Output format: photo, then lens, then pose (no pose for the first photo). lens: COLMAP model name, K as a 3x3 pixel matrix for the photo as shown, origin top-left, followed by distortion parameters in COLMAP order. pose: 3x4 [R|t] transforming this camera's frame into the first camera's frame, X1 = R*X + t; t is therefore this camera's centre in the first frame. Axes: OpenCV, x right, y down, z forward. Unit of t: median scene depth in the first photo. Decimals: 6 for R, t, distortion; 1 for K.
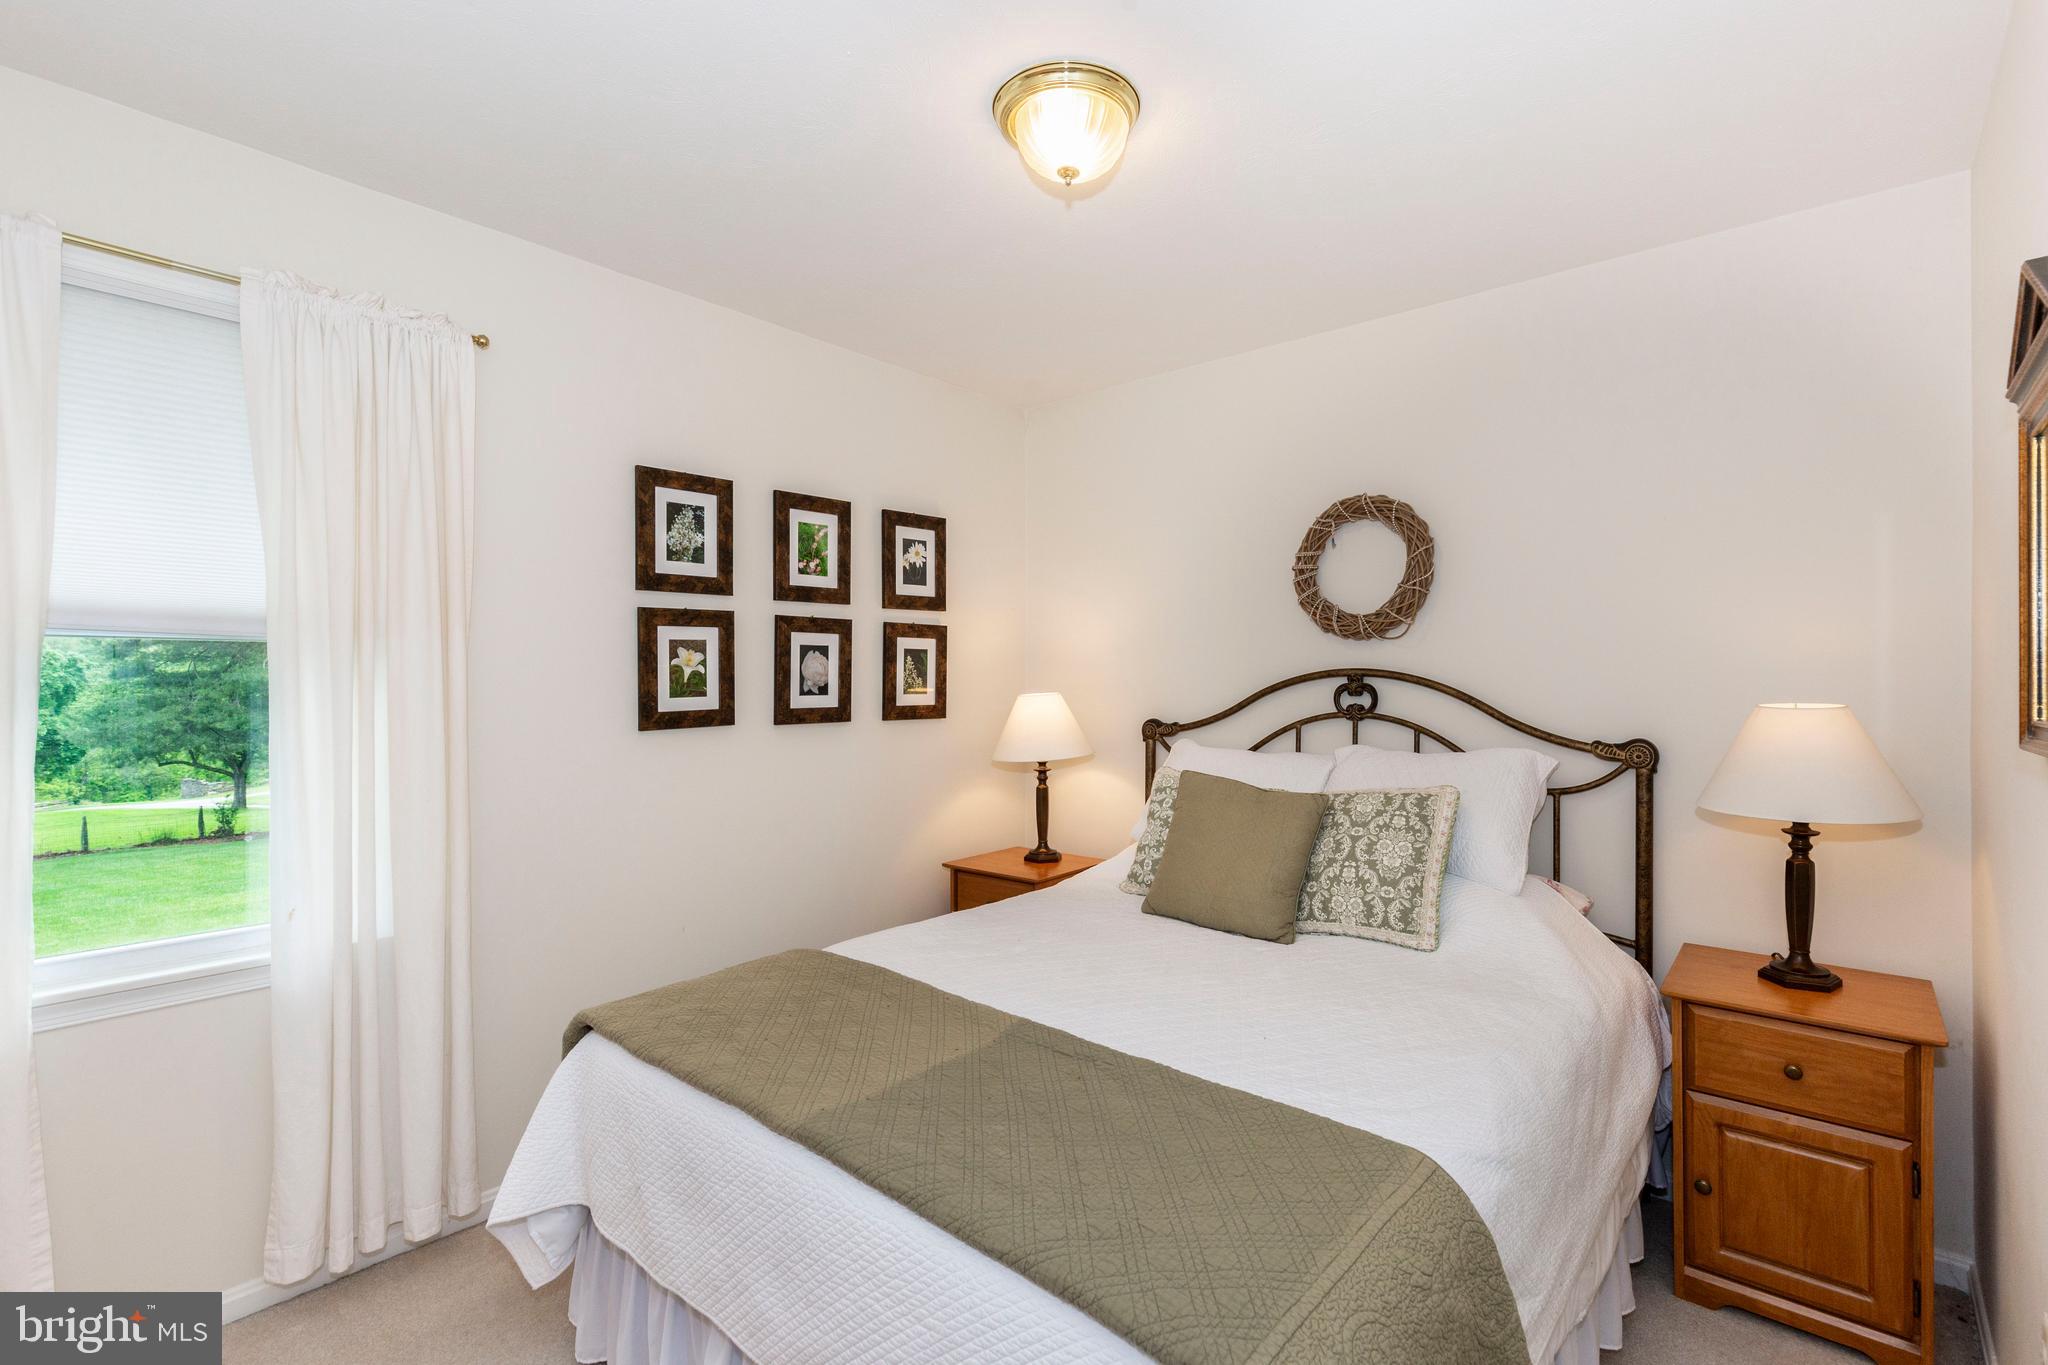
lens RADIAL K [[933.9, 0, 1054.6], [0, 933.9, 688.7], [0, 0, 1]] dist [0.008005, -0.000227]
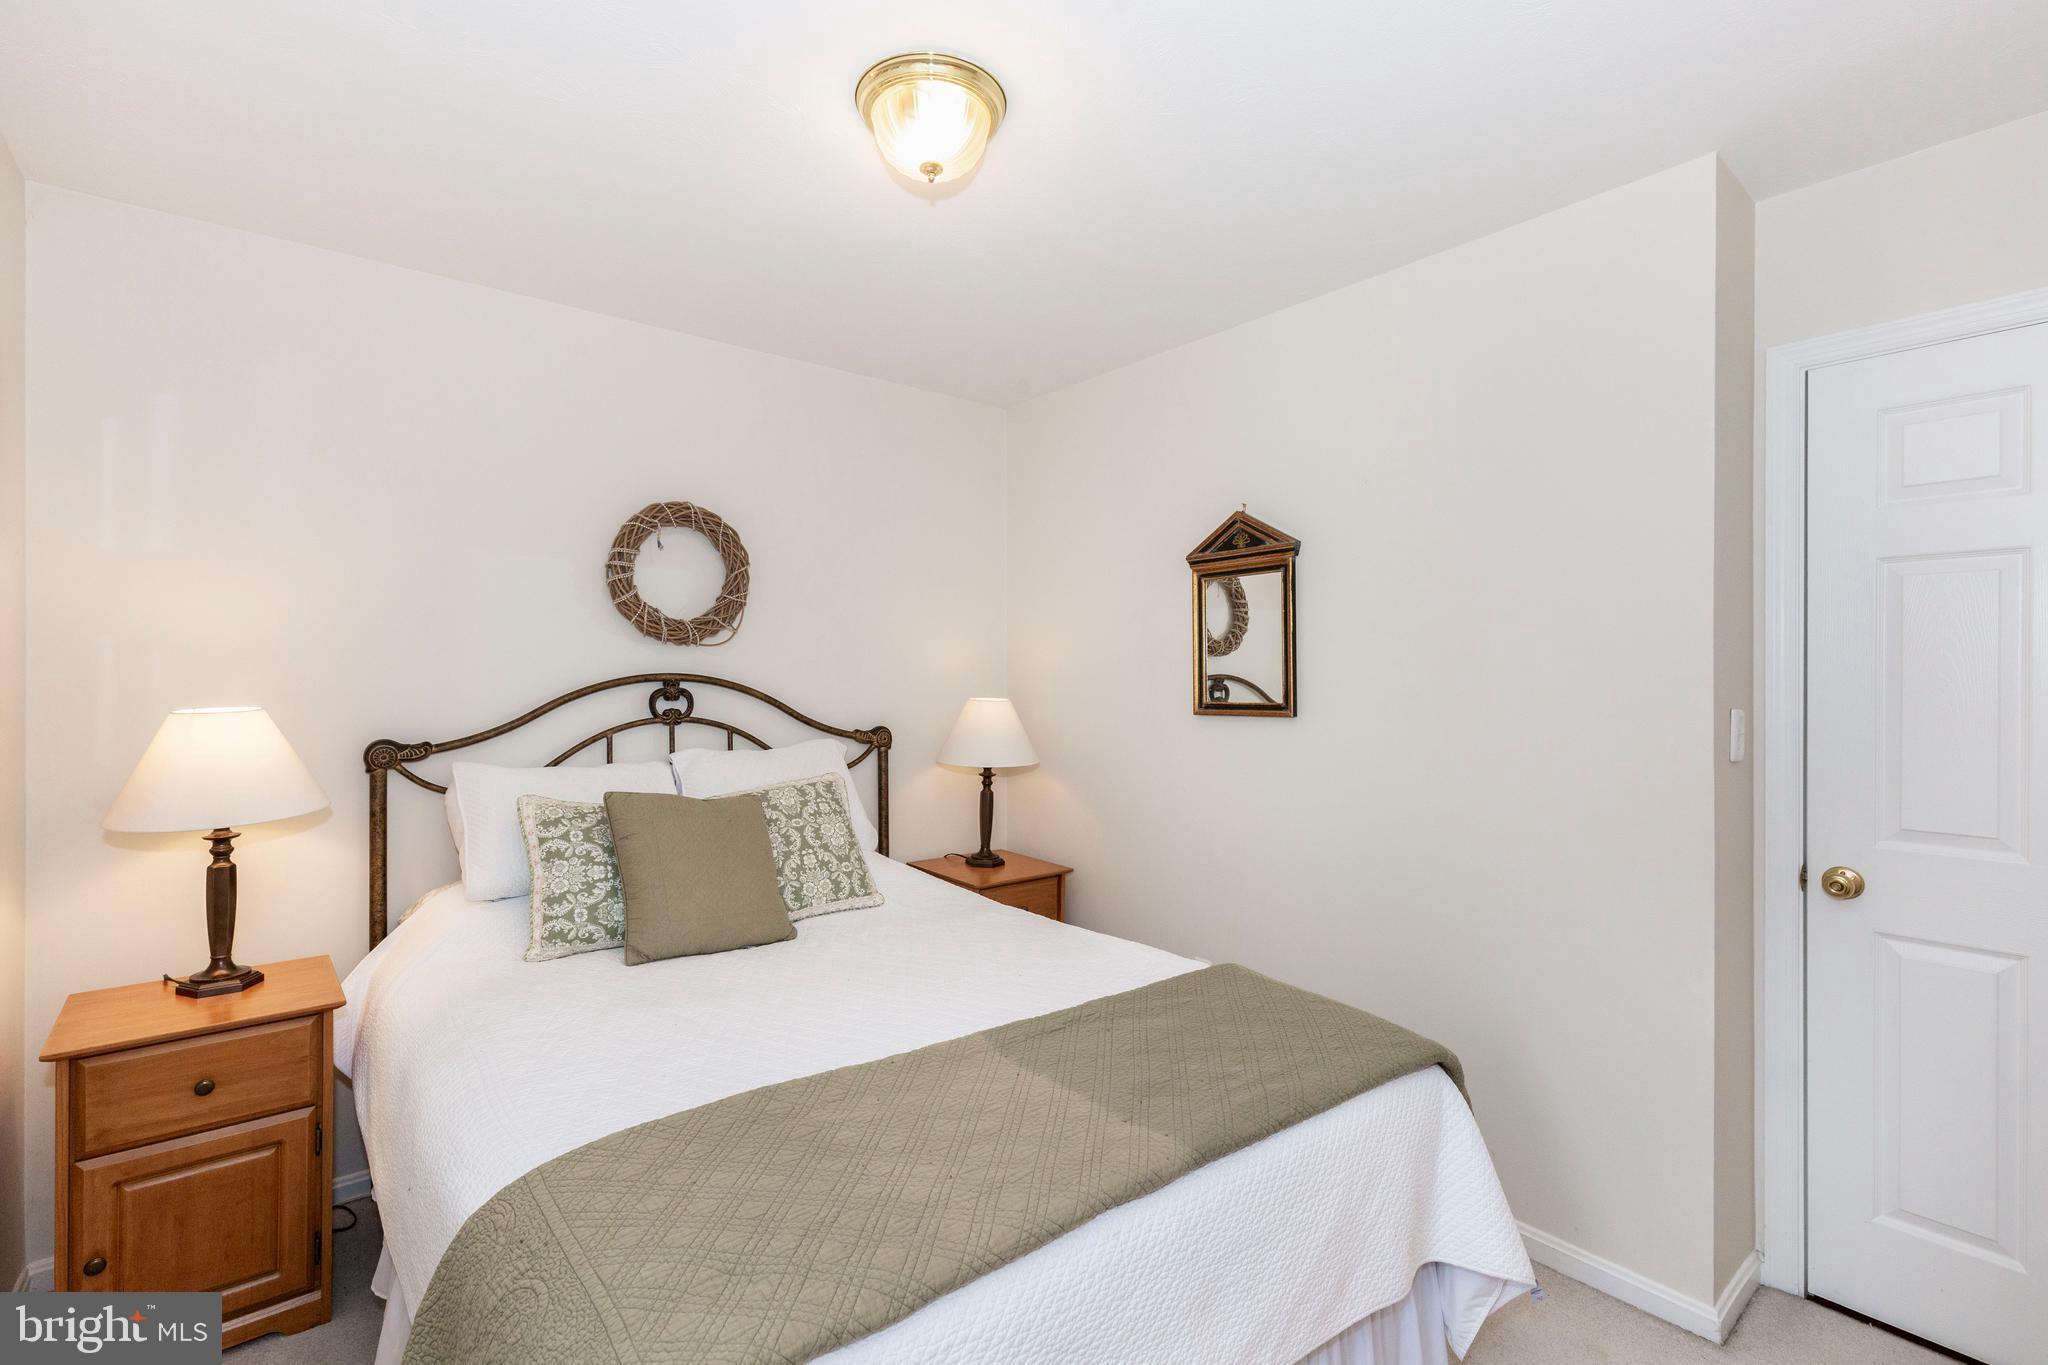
lens RADIAL K [[919.4, 0, 986.7], [0, 919.4, 680.4], [0, 0, 1]] dist [0.025619, 0.000100]
pose [[0.201339, 0.003615, 0.979515, -0.590732], [0.007904, 0.999955, -0.005315, -0.006036], [-0.979490, 0.008812, 0.201301, 0.478663]]
